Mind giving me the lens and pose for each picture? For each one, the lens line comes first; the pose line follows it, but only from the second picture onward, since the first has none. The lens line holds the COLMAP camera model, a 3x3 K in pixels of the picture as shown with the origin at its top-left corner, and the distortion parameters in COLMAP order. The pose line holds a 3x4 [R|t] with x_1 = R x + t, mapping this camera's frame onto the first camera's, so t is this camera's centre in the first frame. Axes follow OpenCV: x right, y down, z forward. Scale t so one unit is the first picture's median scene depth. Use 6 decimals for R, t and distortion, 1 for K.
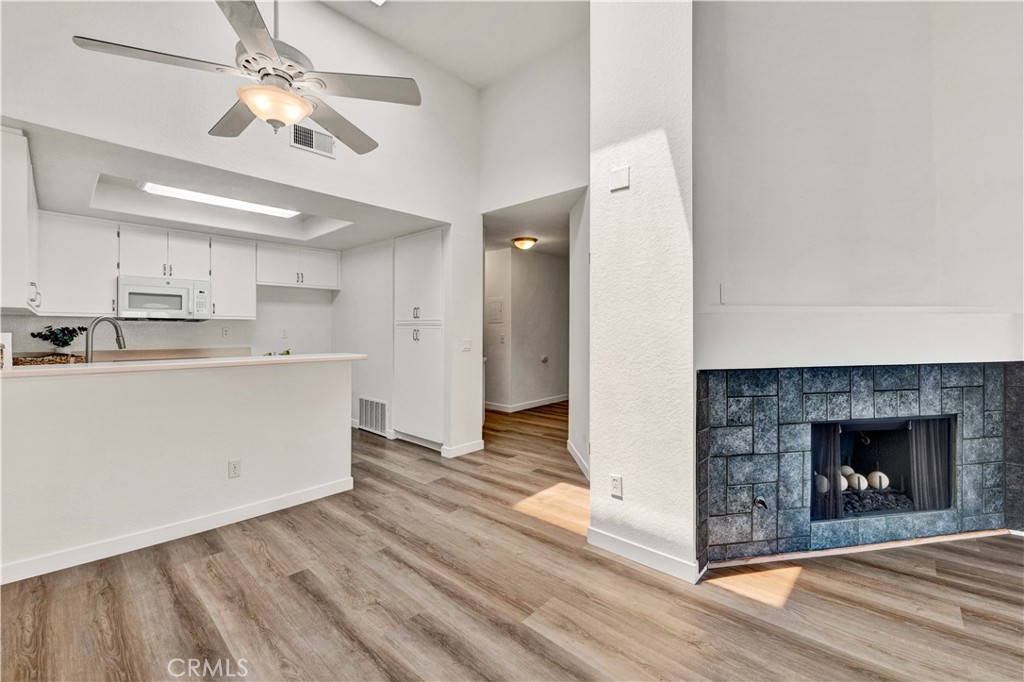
lens RADIAL K [[434.6, 0, 513.8], [0, 434.6, 320.5], [0, 0, 1]] dist [0.001059, -0.009075]
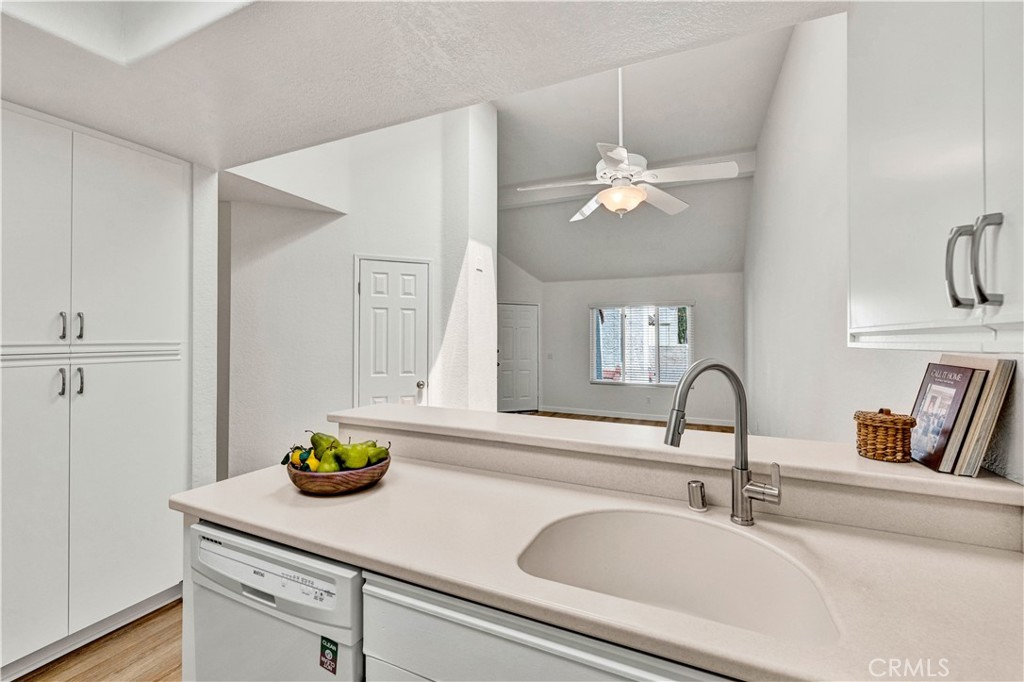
lens RADIAL K [[429.8, 0, 505.3], [0, 429.8, 338.3], [0, 0, 1]] dist [-0.001689, -0.000130]
pose [[-0.320814, 0.001077, 0.947141, -1.470542], [-0.024378, 0.999659, -0.009394, -0.024692], [-0.946828, -0.026103, -0.320679, 1.504662]]
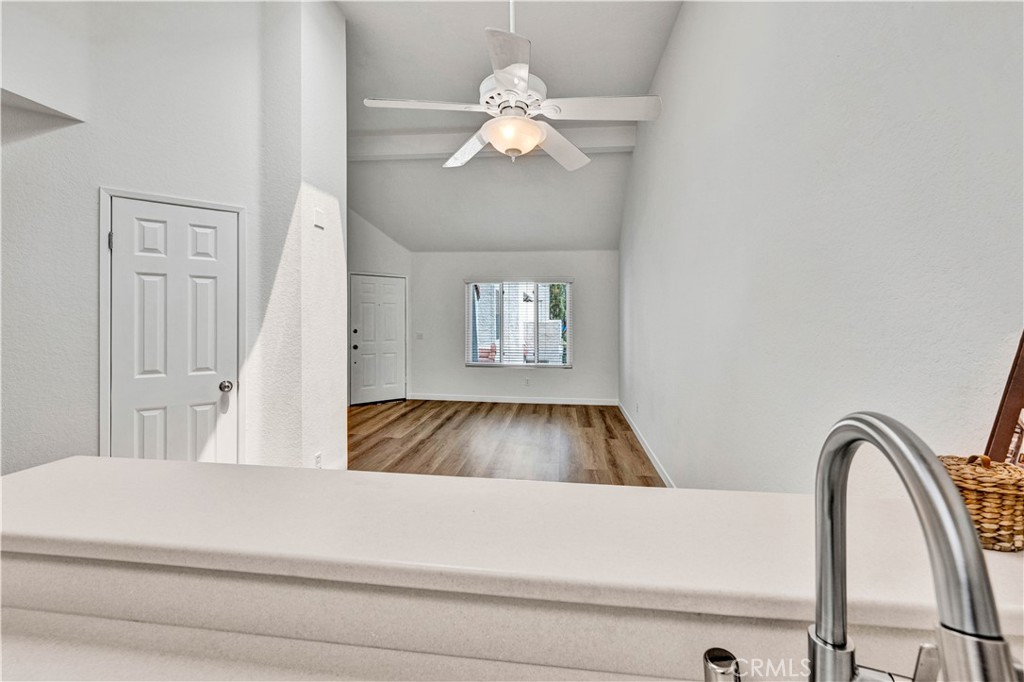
lens RADIAL K [[429.1, 0, 537.6], [0, 429.1, 314.3], [0, 0, 1]] dist [-0.002111, -0.000234]
pose [[-0.639690, 0.000407, 0.768633, -1.174141], [-0.018231, 0.999710, -0.015703, -0.046063], [-0.768417, -0.024058, -0.639497, 1.355453]]
